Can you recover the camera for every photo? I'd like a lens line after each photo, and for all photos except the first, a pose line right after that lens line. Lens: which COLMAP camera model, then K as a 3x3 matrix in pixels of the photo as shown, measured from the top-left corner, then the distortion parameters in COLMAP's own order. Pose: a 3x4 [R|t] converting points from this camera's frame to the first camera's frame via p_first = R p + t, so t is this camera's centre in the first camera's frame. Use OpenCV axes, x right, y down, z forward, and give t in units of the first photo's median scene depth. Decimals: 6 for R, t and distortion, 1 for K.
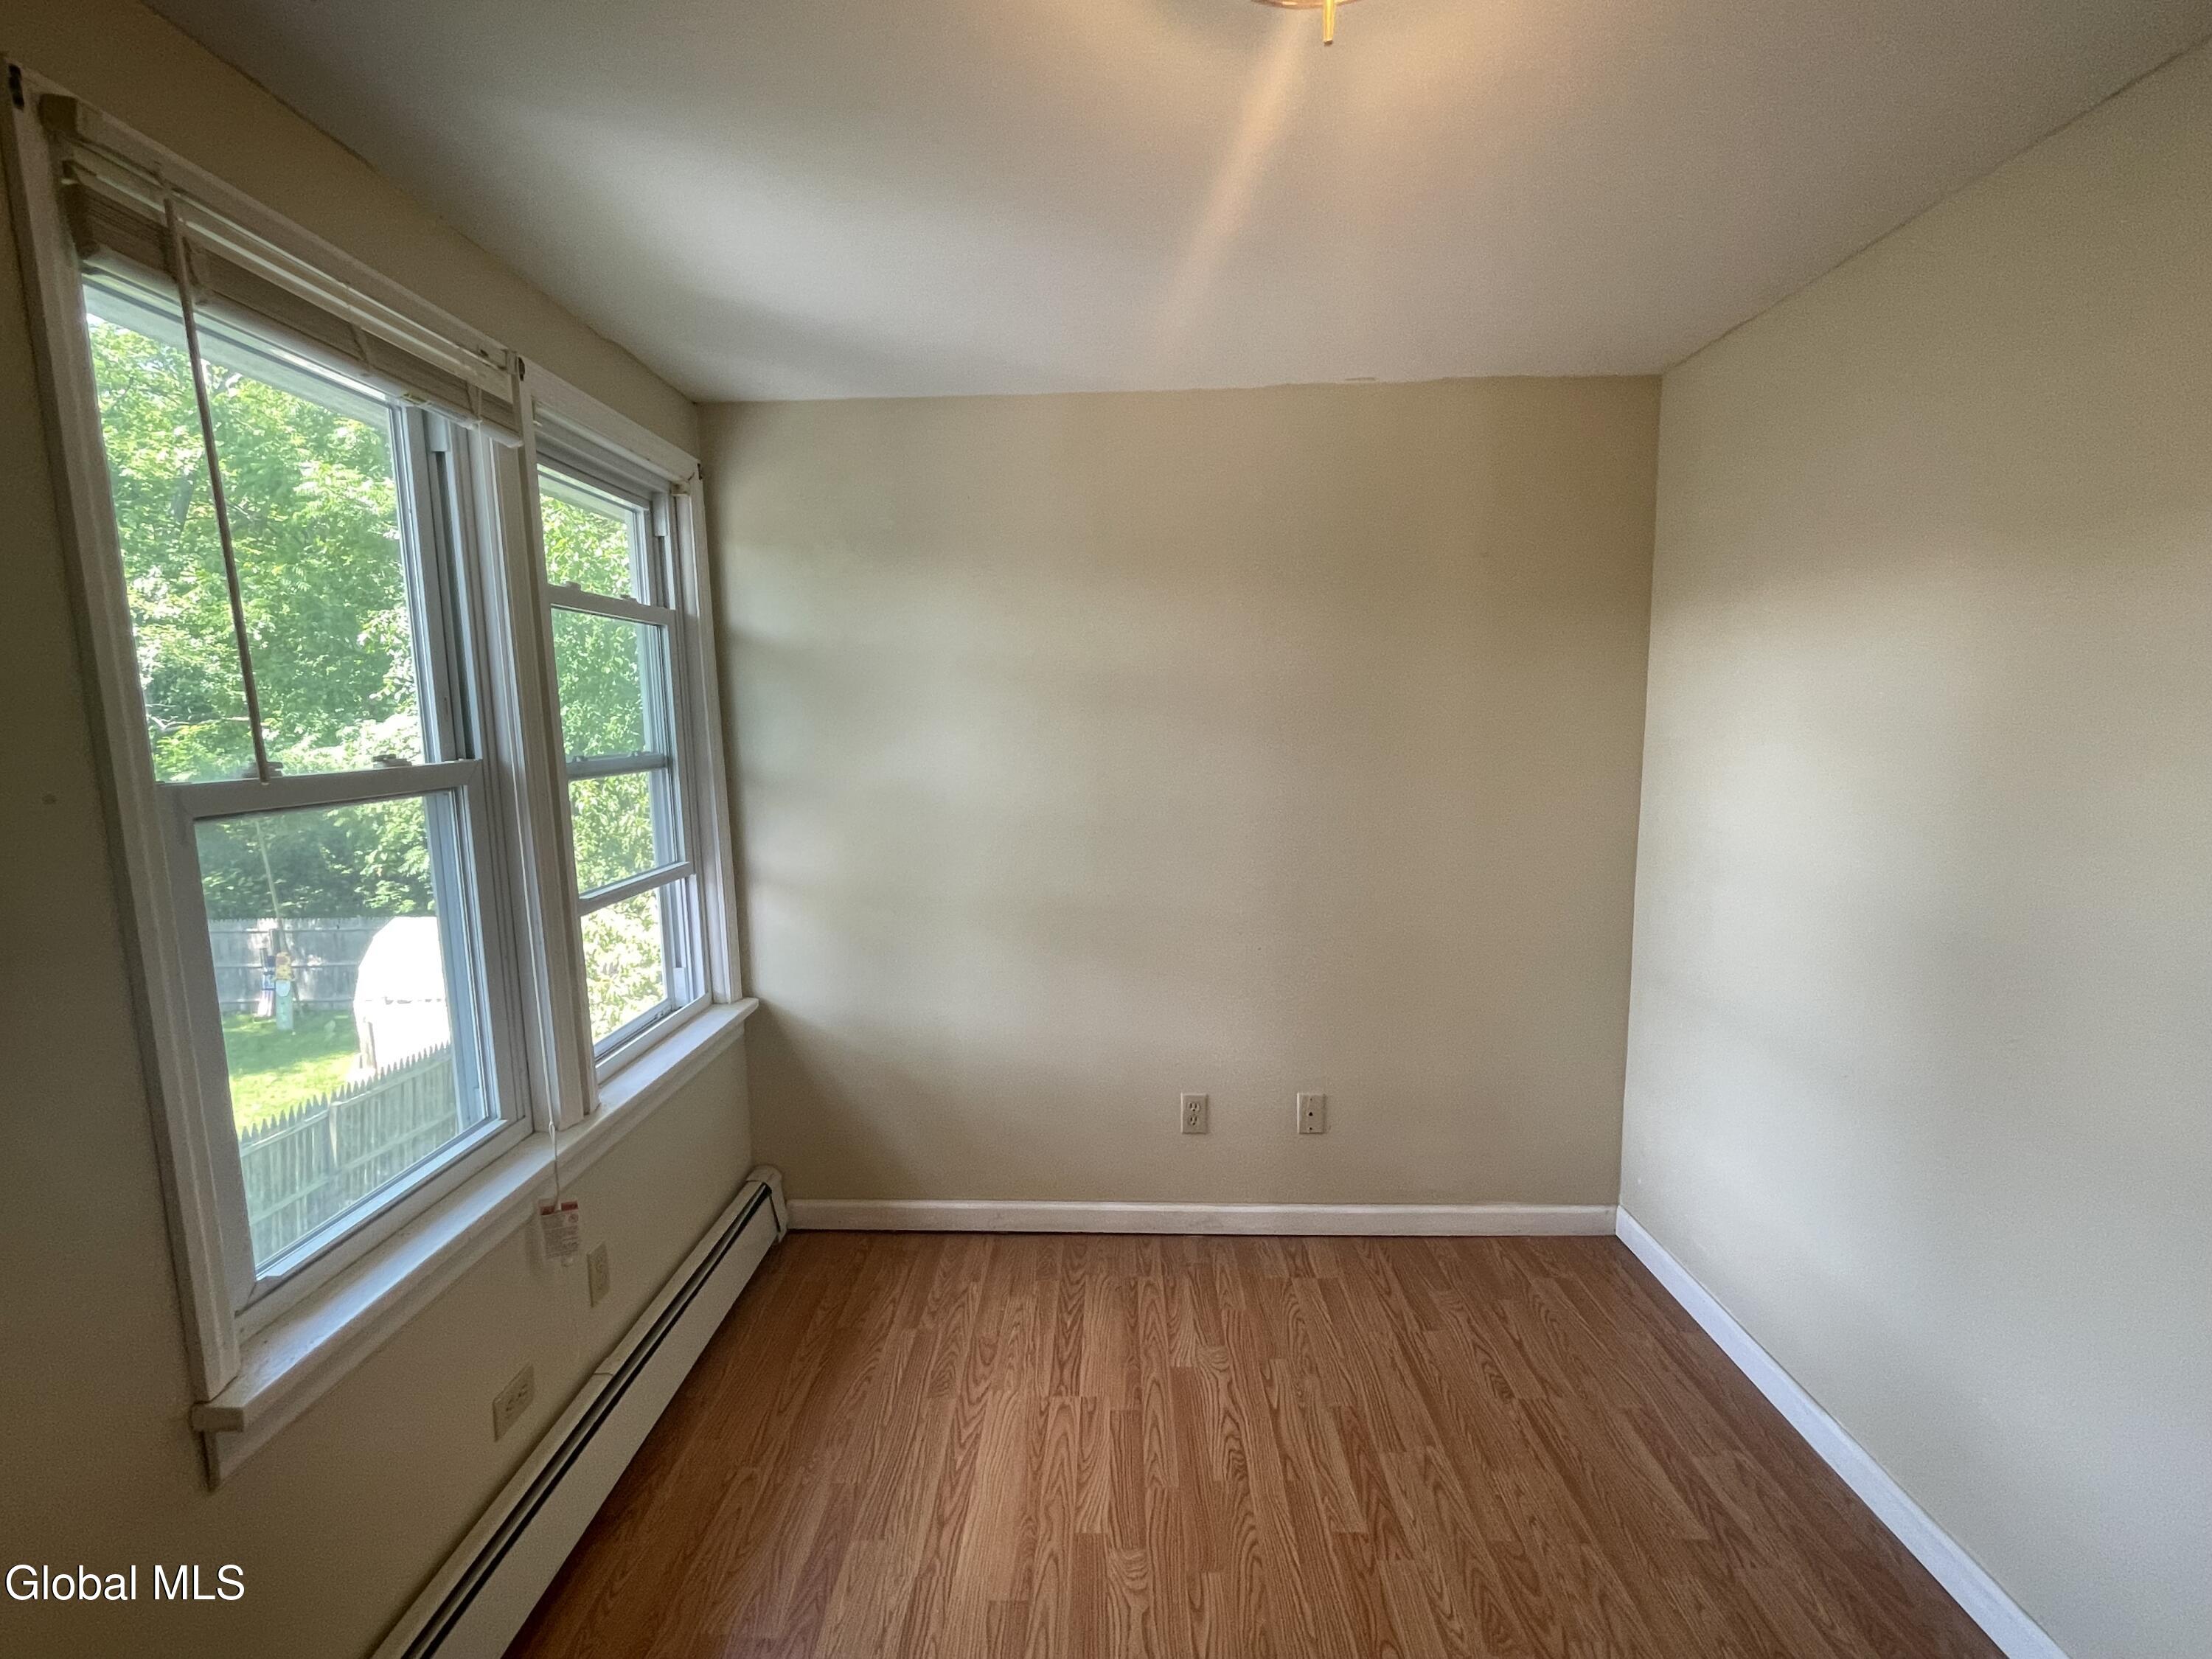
lens RADIAL K [[1031.6, 0, 1104.3], [0, 1031.6, 840.5], [0, 0, 1]] dist [-0.004528, -0.000564]
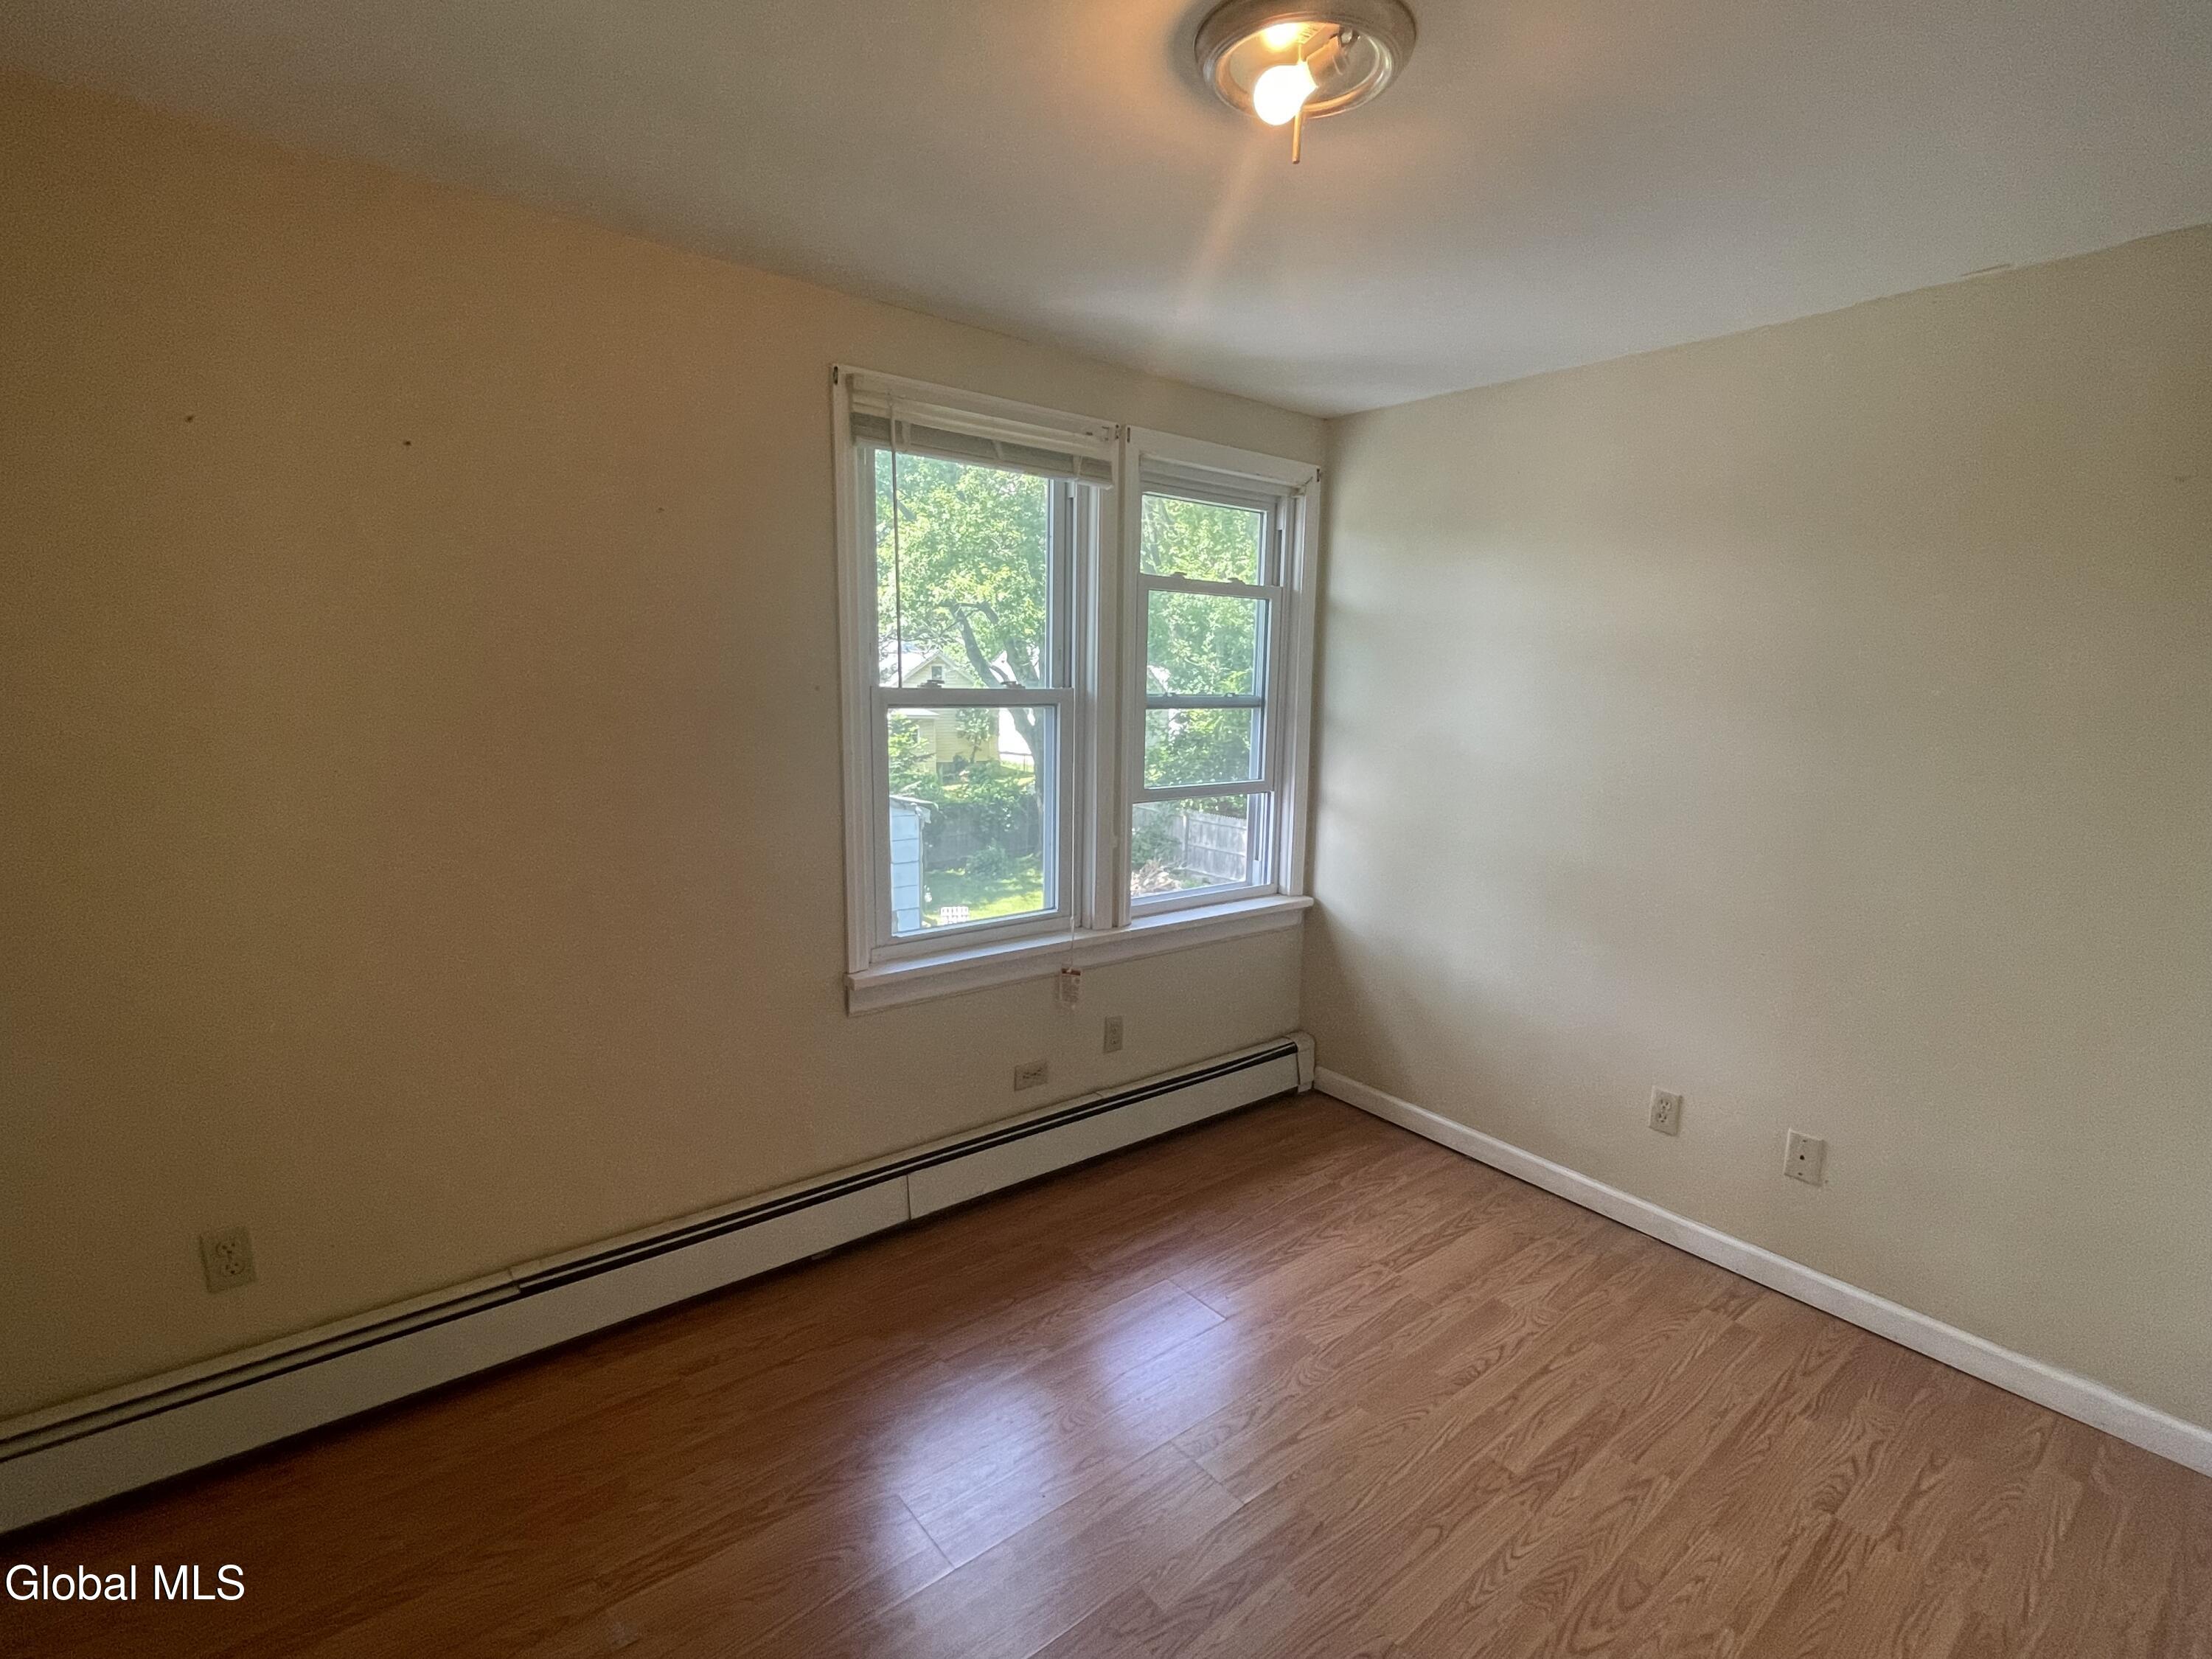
lens RADIAL K [[1031.6, 0, 1119.8], [0, 1031.6, 845.5], [0, 0, 1]] dist [-0.004528, -0.000564]
pose [[0.649406, 0.159791, -0.743464, 0.477575], [-0.129232, 0.986642, 0.099175, -0.004129], [0.749380, 0.031675, 0.661382, -0.005810]]
